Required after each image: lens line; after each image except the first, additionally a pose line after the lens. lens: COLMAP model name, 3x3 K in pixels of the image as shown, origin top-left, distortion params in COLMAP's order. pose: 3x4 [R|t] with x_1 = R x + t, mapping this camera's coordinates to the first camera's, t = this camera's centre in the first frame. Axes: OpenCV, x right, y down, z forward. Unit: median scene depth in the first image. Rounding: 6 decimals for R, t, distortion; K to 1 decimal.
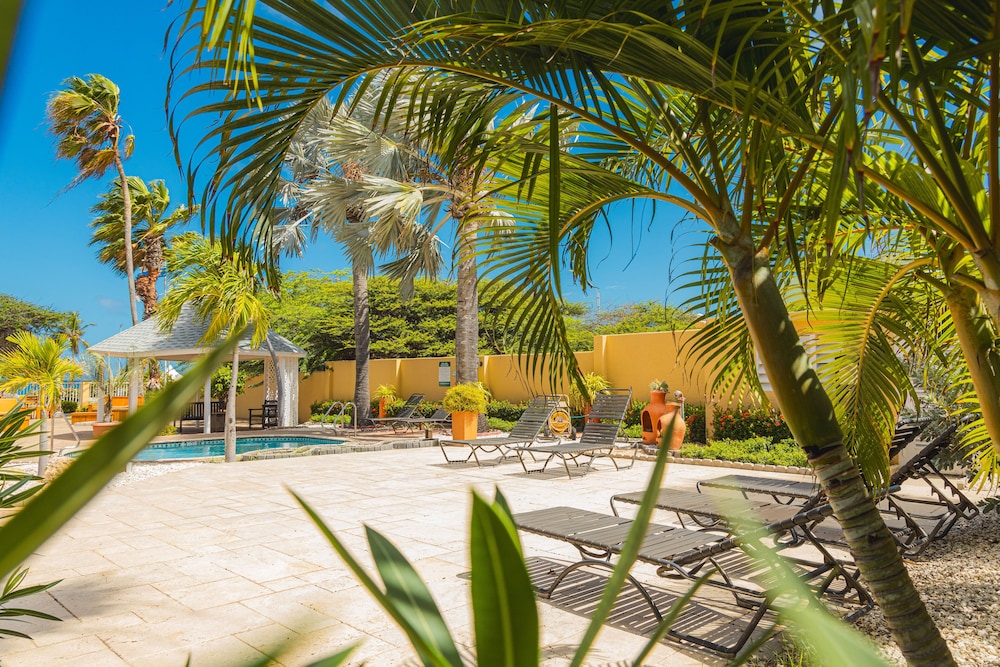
lens RADIAL K [[714.0, 0, 496.3], [0, 714.0, 335.4], [0, 0, 1]] dist [0.019279, -0.005515]
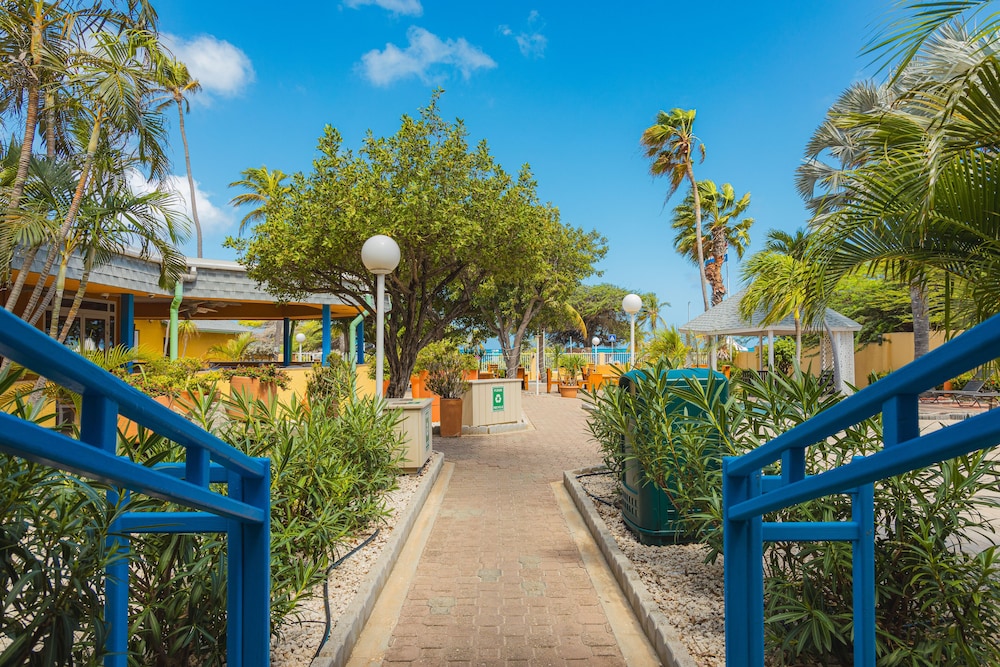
lens RADIAL K [[679.1, 0, 496.6], [0, 679.1, 331.5], [0, 0, 1]] dist [0.012504, 0.001380]
pose [[0.724332, -0.018284, -0.689209, 0.049715], [0.043472, 0.998870, 0.019188, -0.014039], [0.688080, -0.043860, 0.724308, -0.132115]]
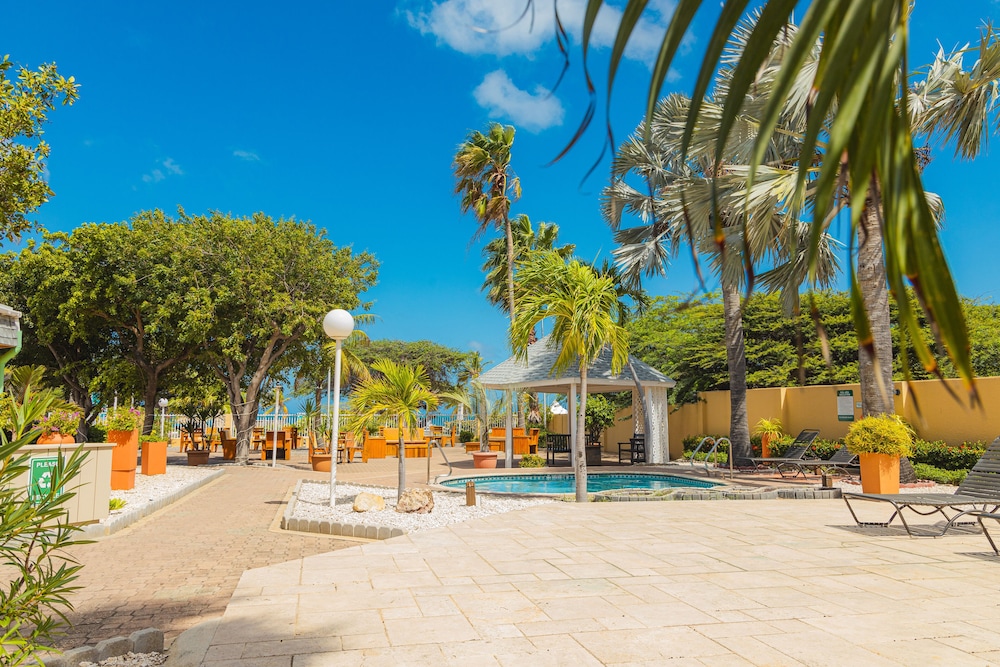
lens RADIAL K [[714.0, 0, 498.7], [0, 714.0, 335.6], [0, 0, 1]] dist [0.019279, -0.005515]
pose [[0.868295, -0.047865, -0.493734, -0.009964], [0.023083, 0.998154, -0.056171, 0.013151], [0.495511, 0.037376, 0.867797, 0.118956]]
